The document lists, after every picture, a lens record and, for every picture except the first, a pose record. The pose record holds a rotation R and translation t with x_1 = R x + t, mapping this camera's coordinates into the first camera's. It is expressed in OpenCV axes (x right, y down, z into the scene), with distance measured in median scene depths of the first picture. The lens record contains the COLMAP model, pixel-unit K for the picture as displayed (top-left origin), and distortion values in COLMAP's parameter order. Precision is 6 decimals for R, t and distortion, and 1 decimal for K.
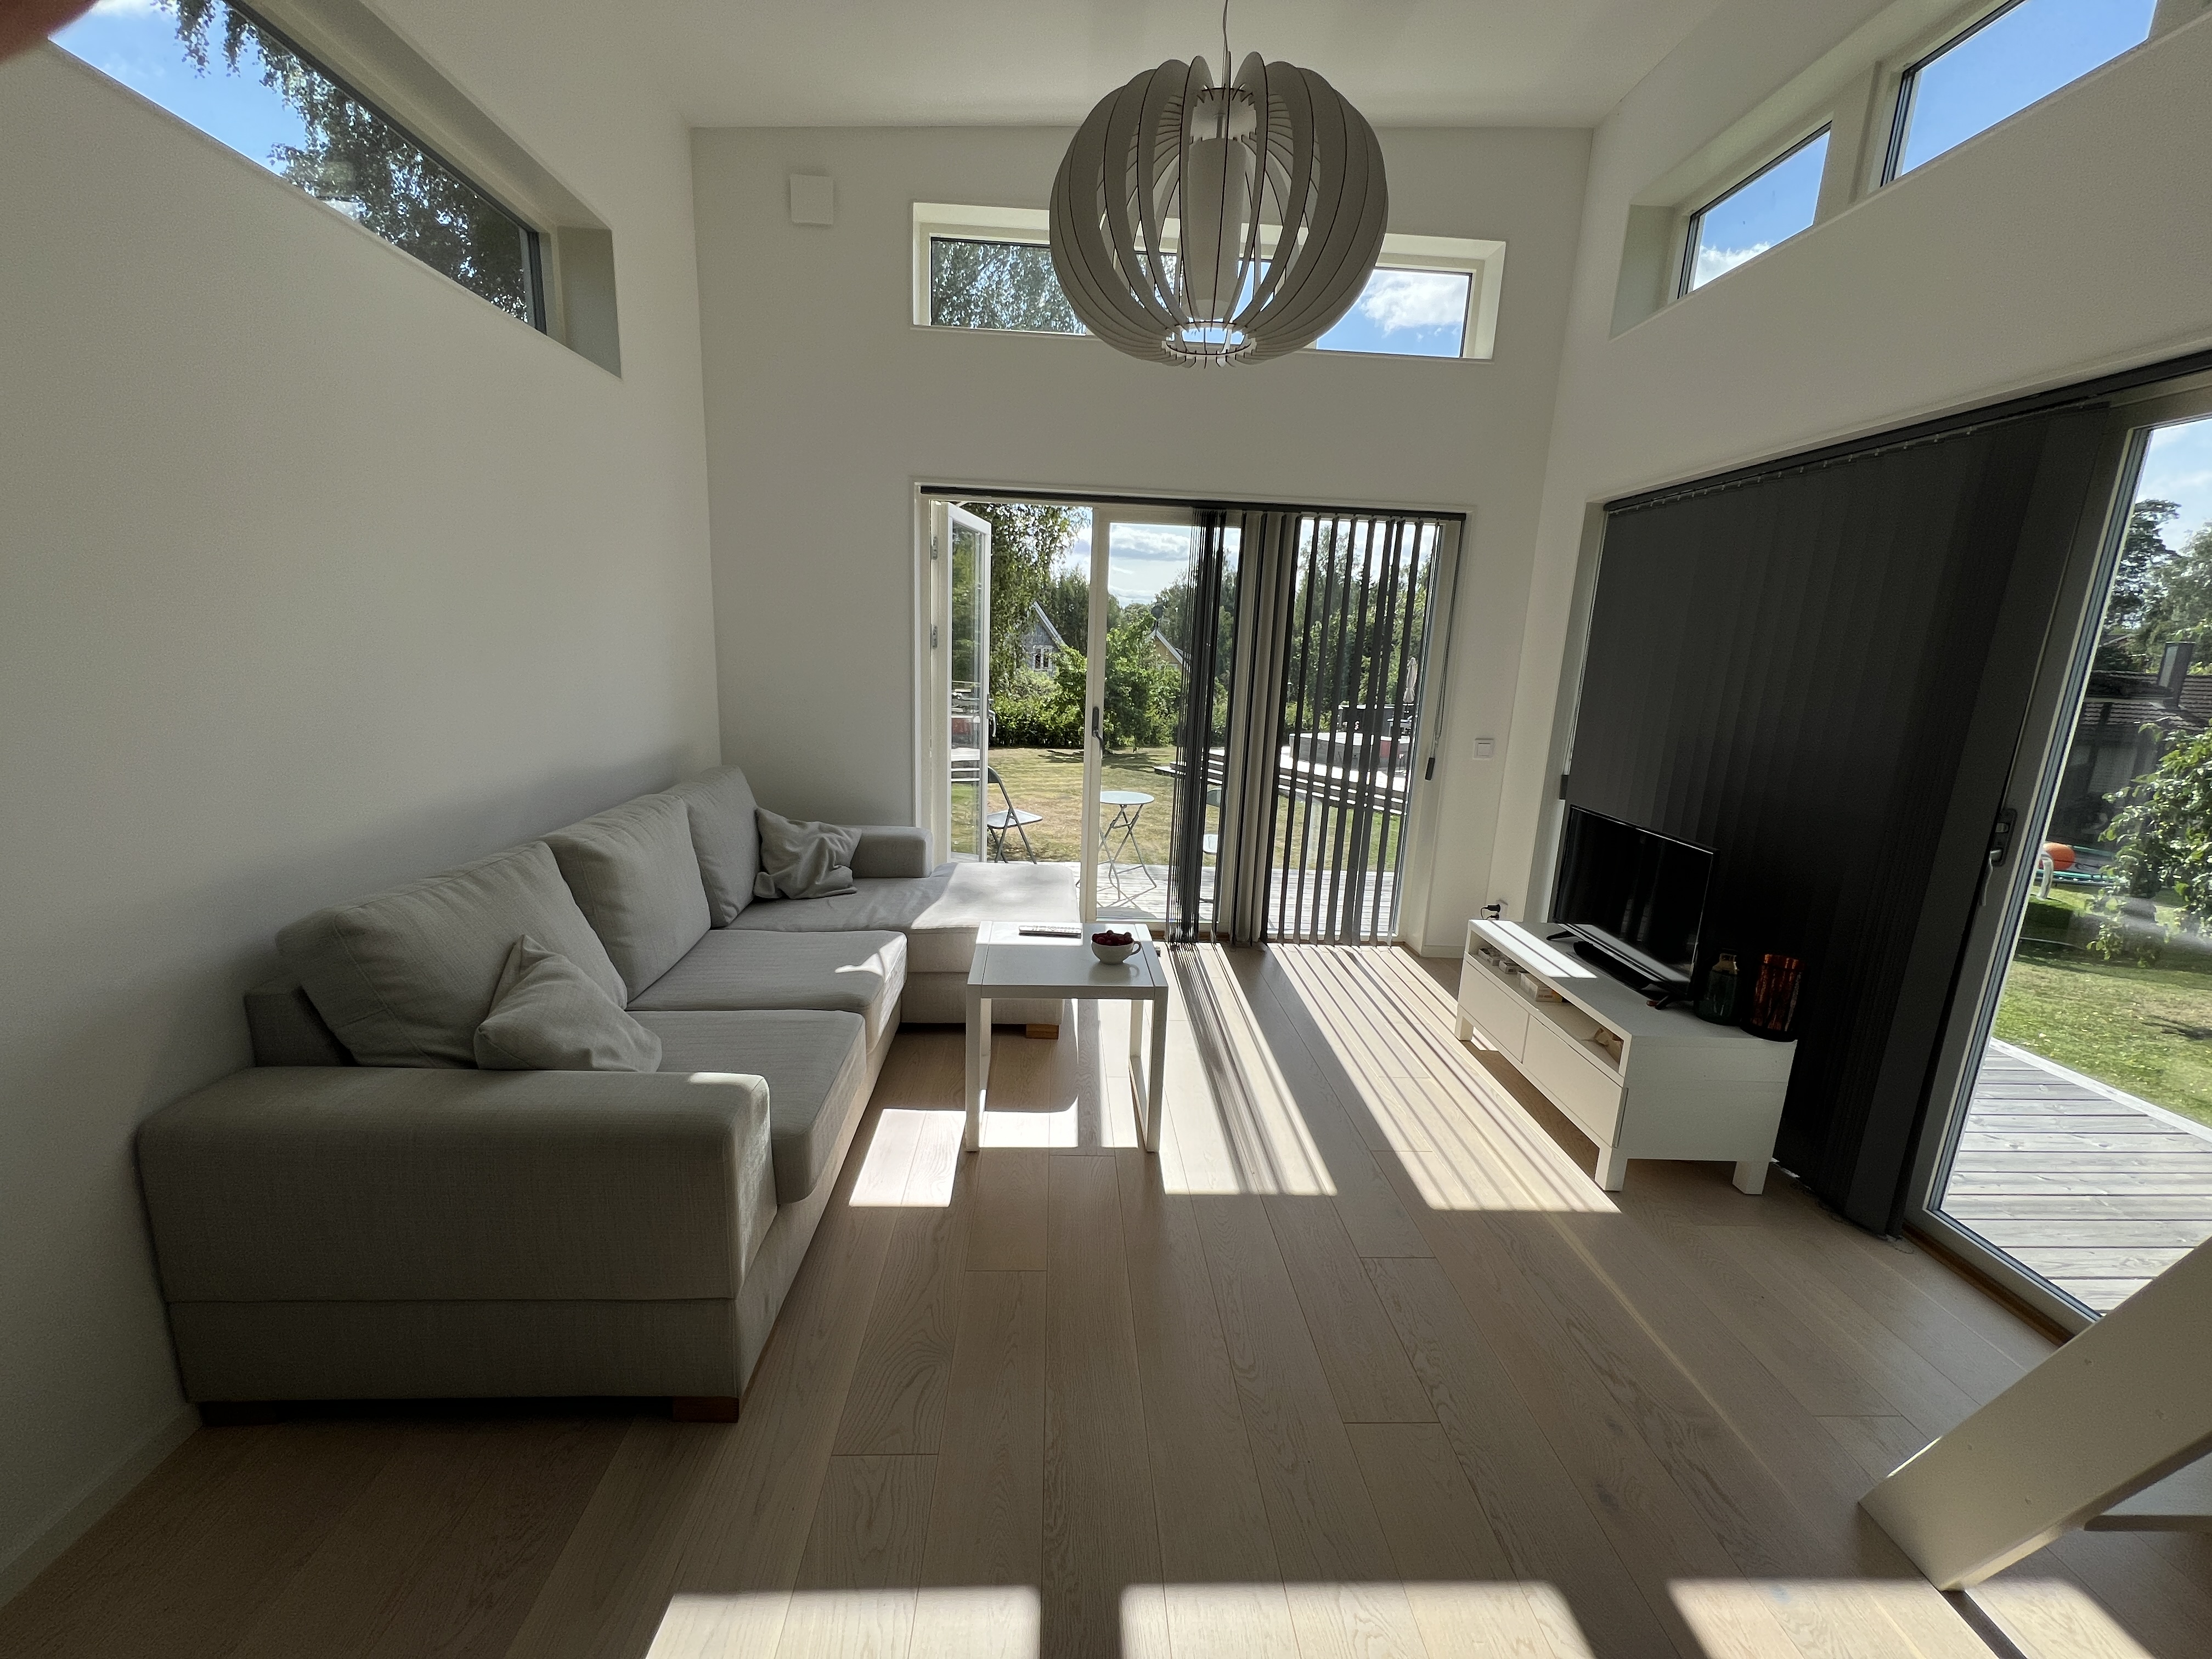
lens RADIAL K [[885.1, 0, 1100.0], [0, 885.1, 833.6], [0, 0, 1]] dist [-0.005964, 0.000315]
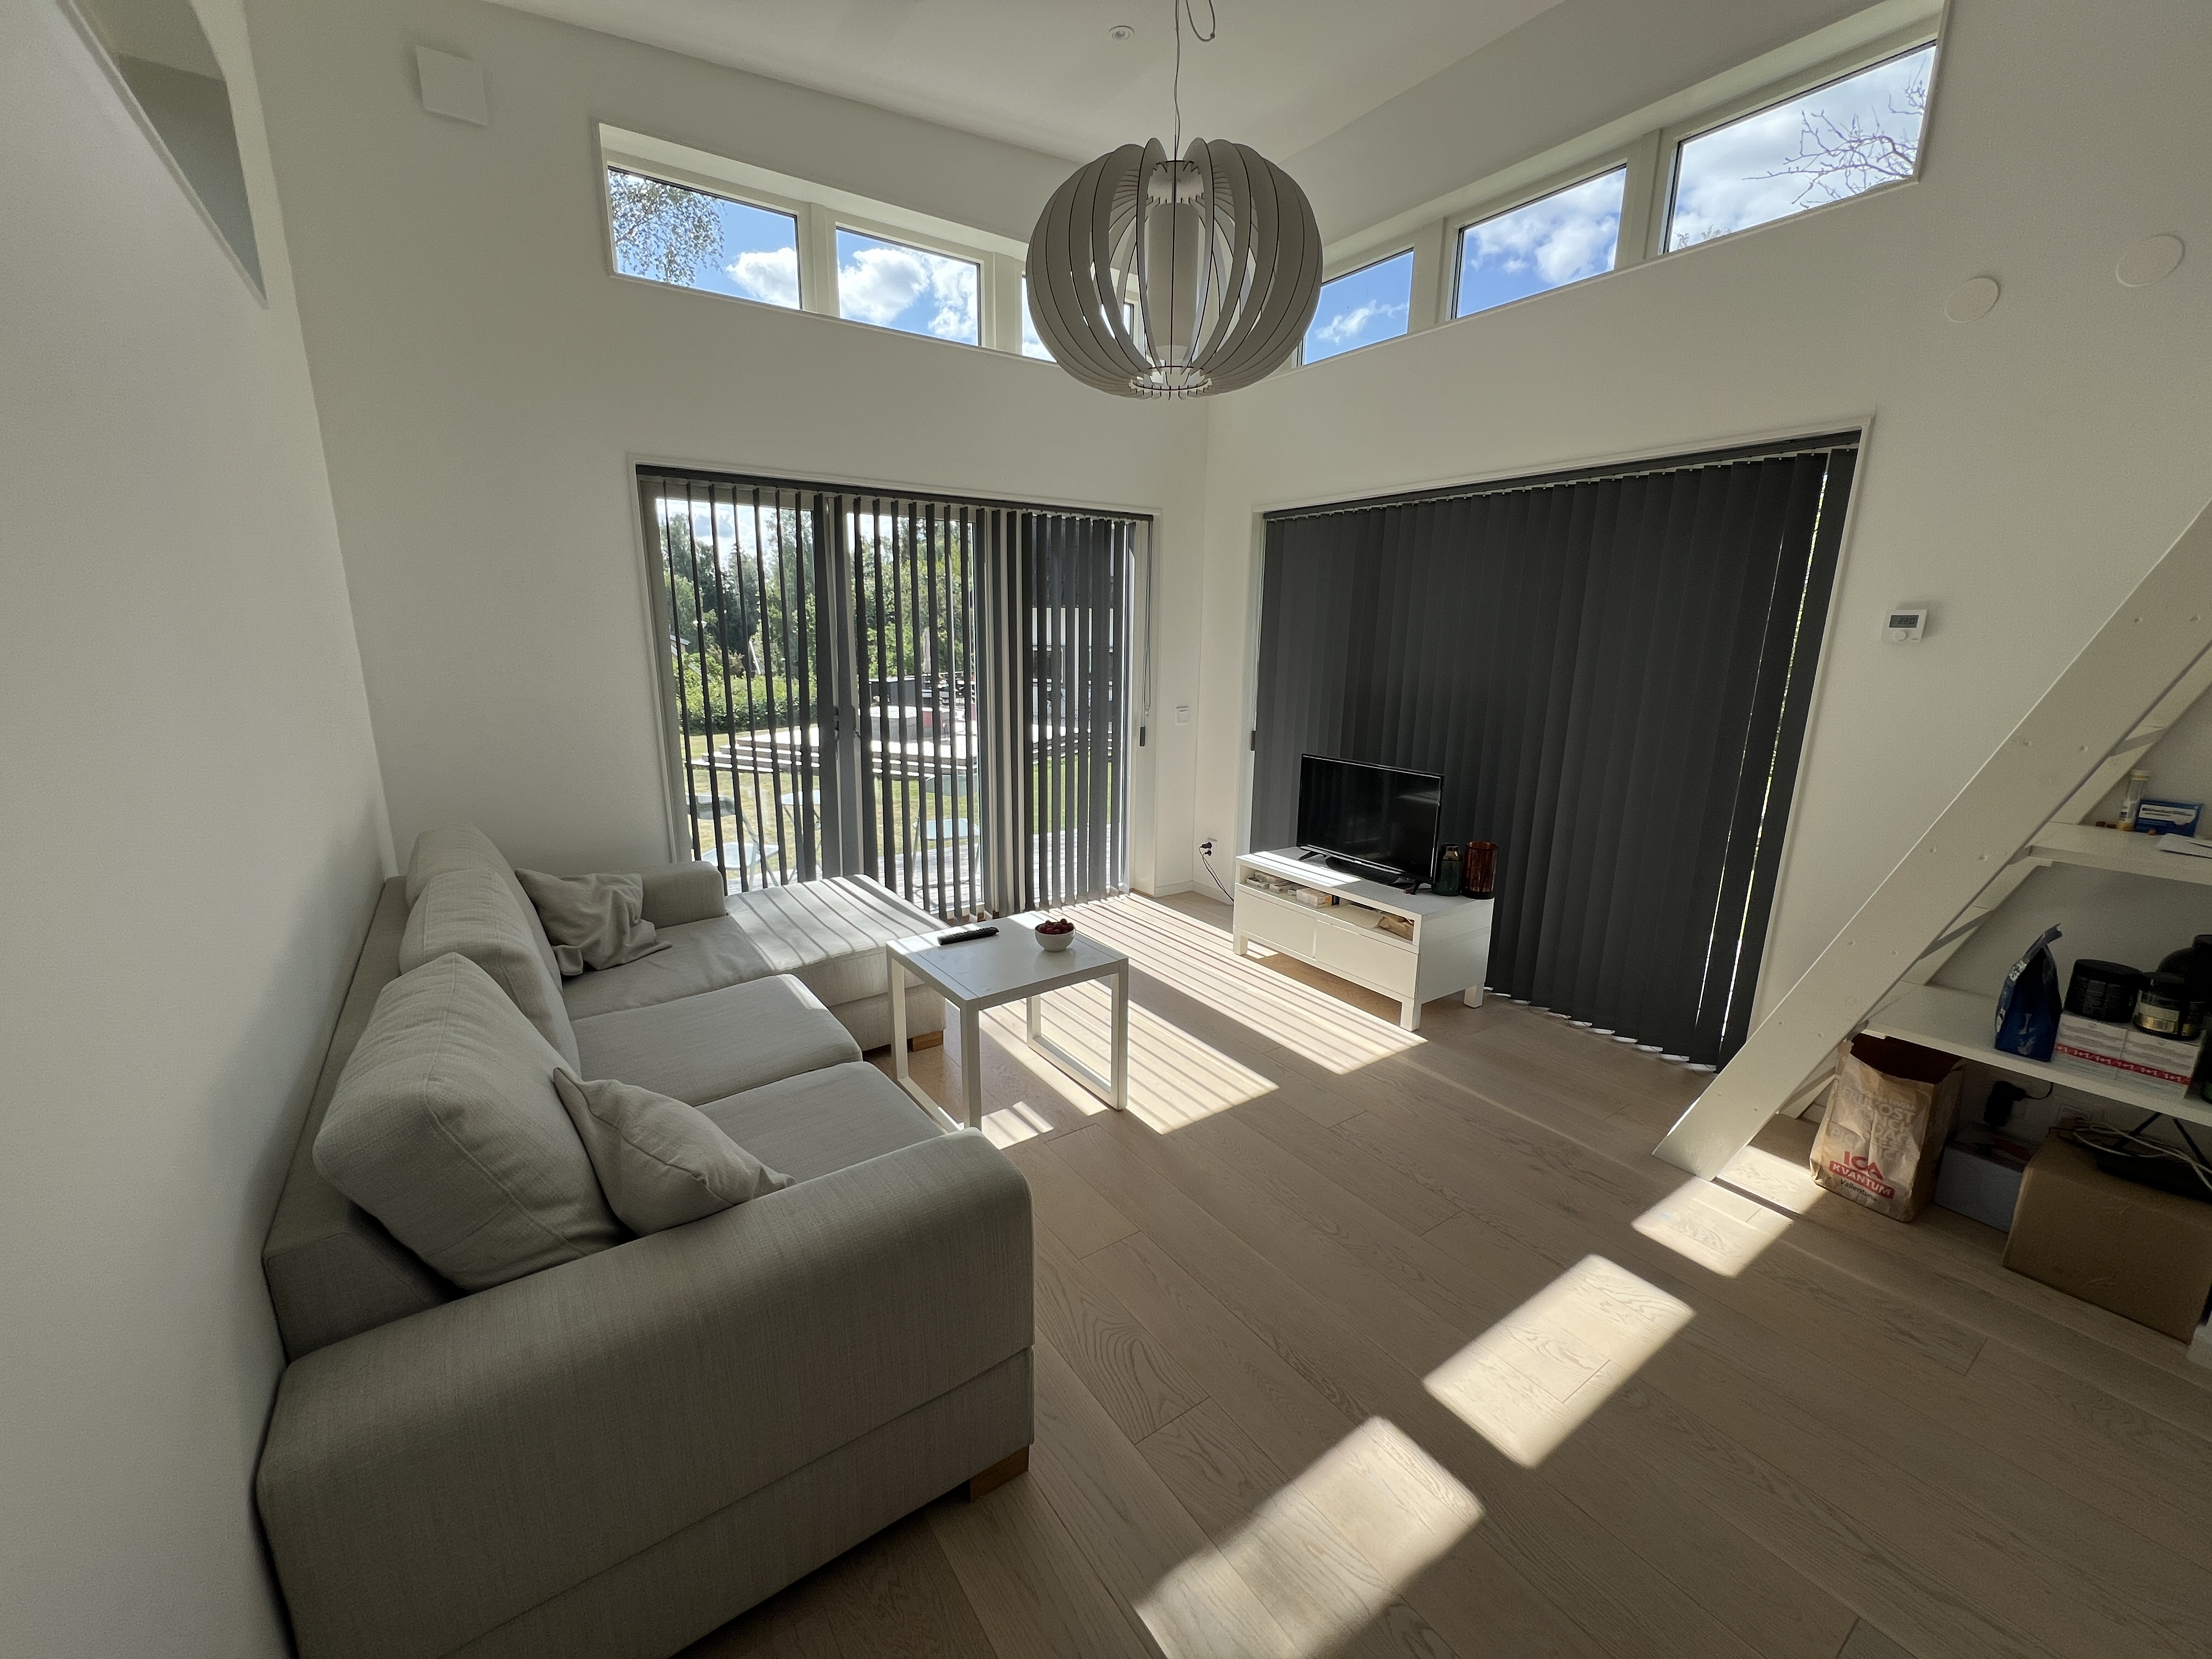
lens RADIAL K [[885.1, 0, 1102.3], [0, 885.1, 831.8], [0, 0, 1]] dist [-0.005964, 0.000315]
pose [[0.844309, -0.153757, 0.513324, -0.419093], [0.138704, 0.988010, 0.067802, -0.052433], [-0.517595, 0.013955, 0.855512, 0.058729]]
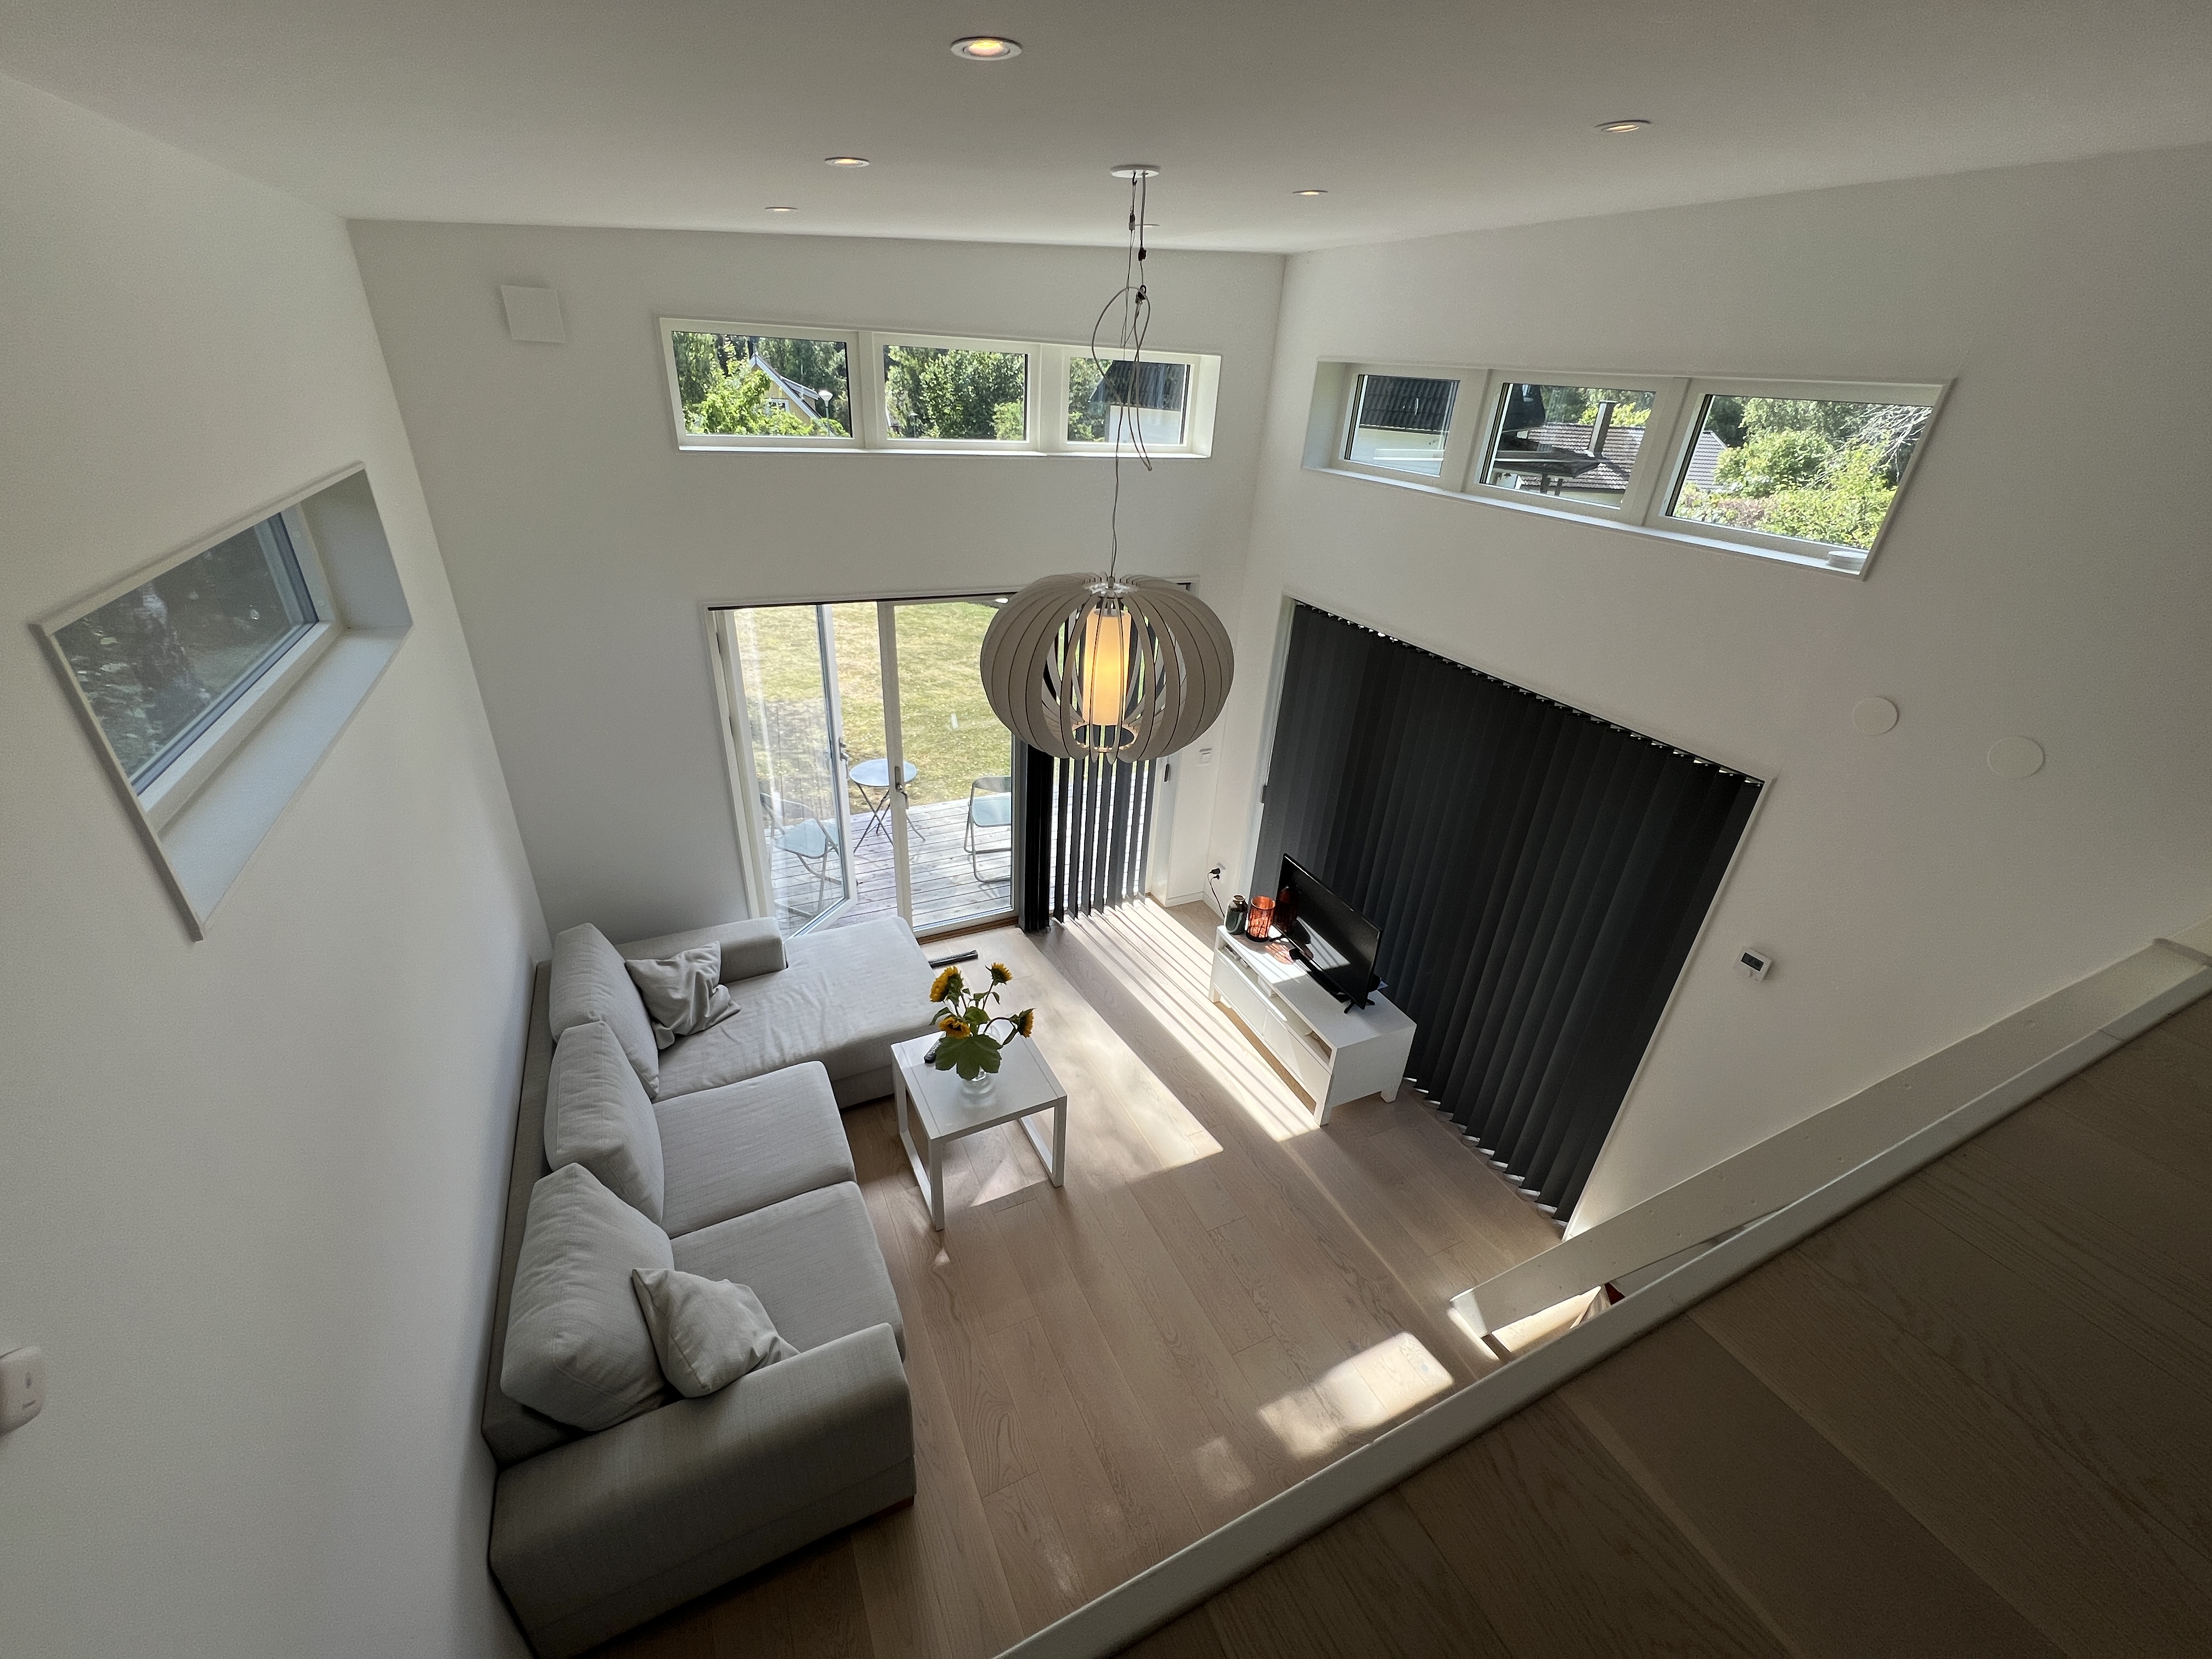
lens RADIAL K [[885.1, 0, 1105.2], [0, 885.1, 830.9], [0, 0, 1]] dist [-0.005964, 0.000315]
pose [[0.917071, -0.176028, 0.357763, -0.256467], [0.065306, 0.951467, 0.300743, -0.558586], [-0.393339, -0.252438, 0.884059, -0.151744]]
